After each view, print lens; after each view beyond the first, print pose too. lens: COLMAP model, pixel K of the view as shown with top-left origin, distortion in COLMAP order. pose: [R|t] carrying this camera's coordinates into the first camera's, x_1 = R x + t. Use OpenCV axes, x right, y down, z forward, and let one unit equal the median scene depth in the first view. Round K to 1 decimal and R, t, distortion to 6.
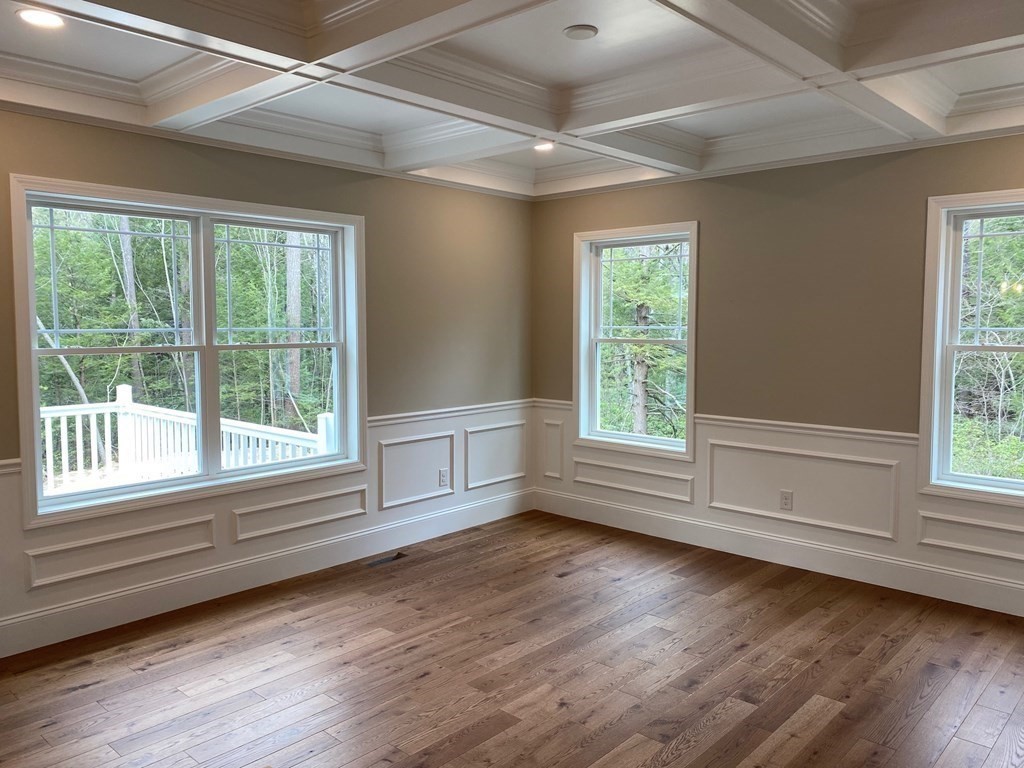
lens RADIAL K [[772.8, 0, 497.7], [0, 772.8, 378.1], [0, 0, 1]] dist [0.002059, -0.009422]
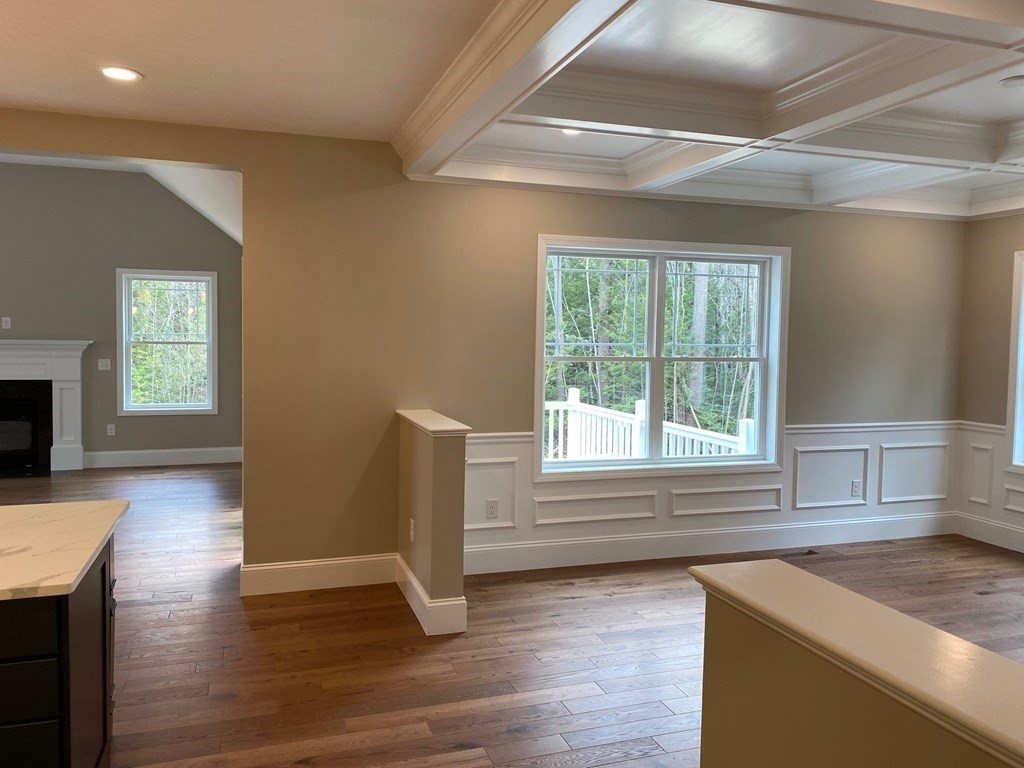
lens RADIAL K [[772.8, 0, 497.7], [0, 772.8, 378.1], [0, 0, 1]] dist [0.002059, -0.009422]
pose [[0.877175, 0.036332, -0.478794, 0.000278], [-0.047071, 0.998837, -0.010443, 0.014183], [0.477858, 0.031698, 0.877865, -0.188579]]
